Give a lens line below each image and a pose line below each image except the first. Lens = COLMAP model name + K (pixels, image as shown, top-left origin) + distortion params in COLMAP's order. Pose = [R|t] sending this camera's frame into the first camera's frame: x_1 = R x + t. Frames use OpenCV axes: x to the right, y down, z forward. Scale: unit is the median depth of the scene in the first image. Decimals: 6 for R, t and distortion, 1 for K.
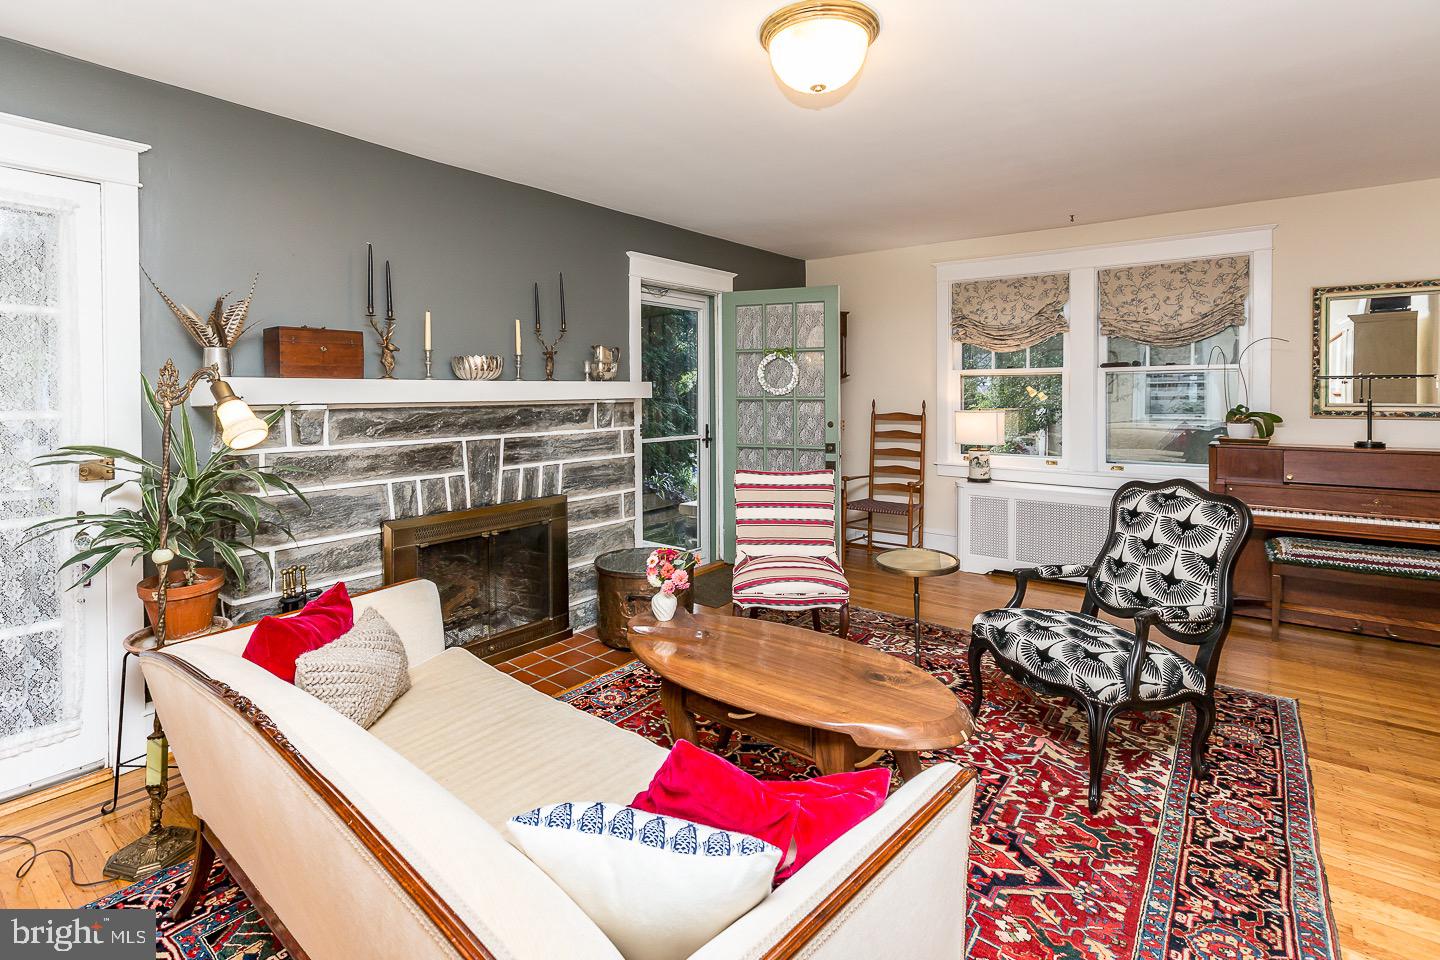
lens RADIAL K [[675.5, 0, 741.9], [0, 675.5, 392.0], [0, 0, 1]] dist [0.011499, -0.002672]
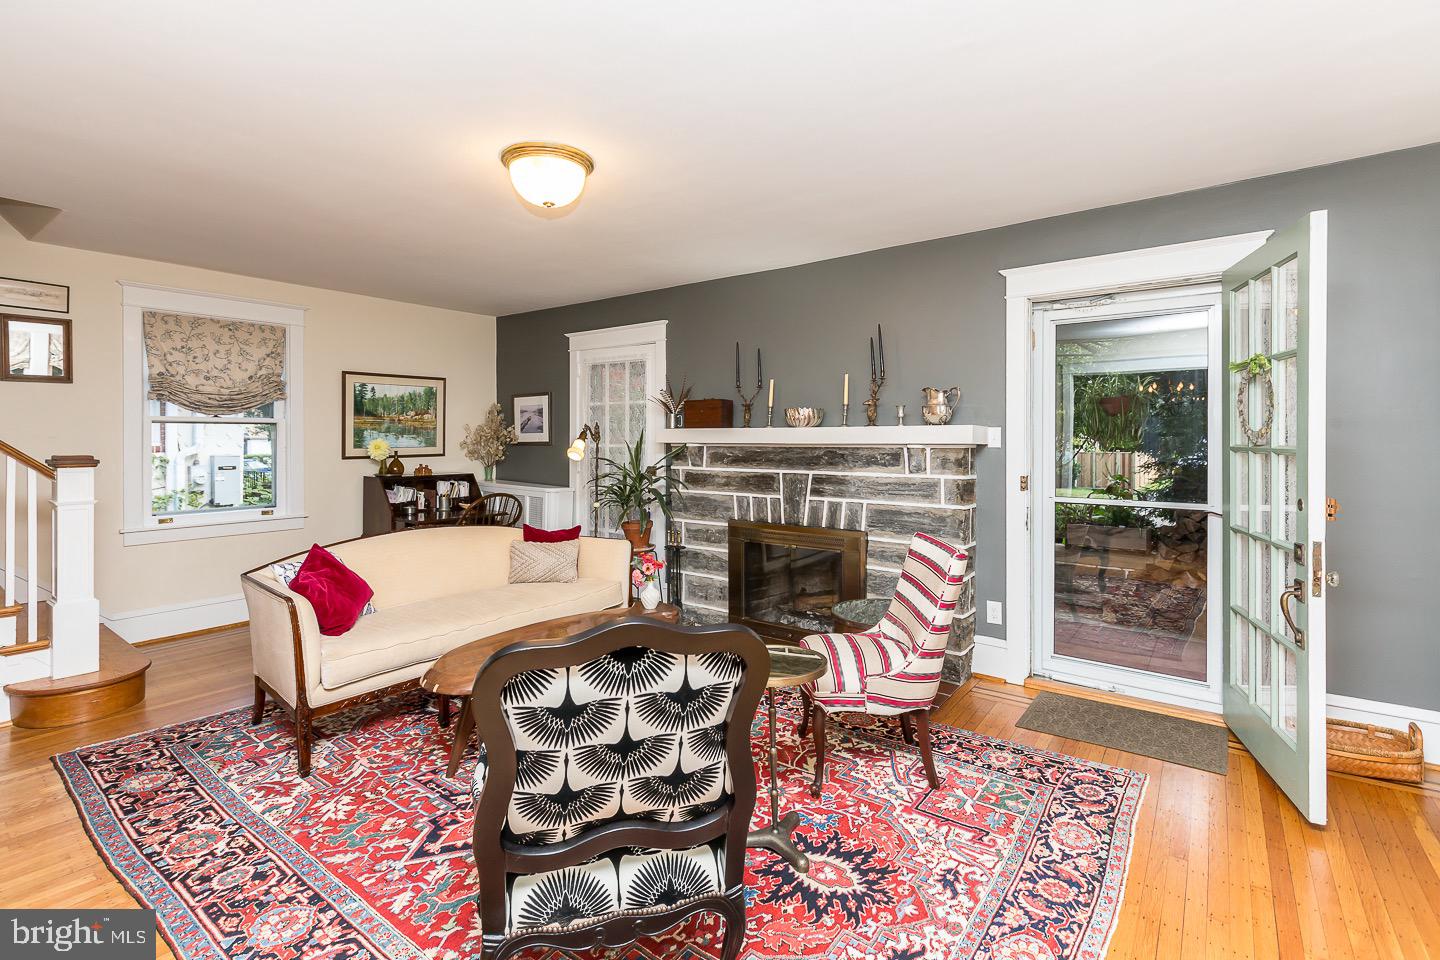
lens RADIAL K [[675.5, 0, 703.9], [0, 675.5, 434.4], [0, 0, 1]] dist [0.011499, -0.002672]
pose [[-0.017203, -0.002466, -0.999849, 0.883648], [-0.000871, 0.999997, -0.002452, -0.000534], [0.999852, 0.000829, -0.017205, 0.826083]]
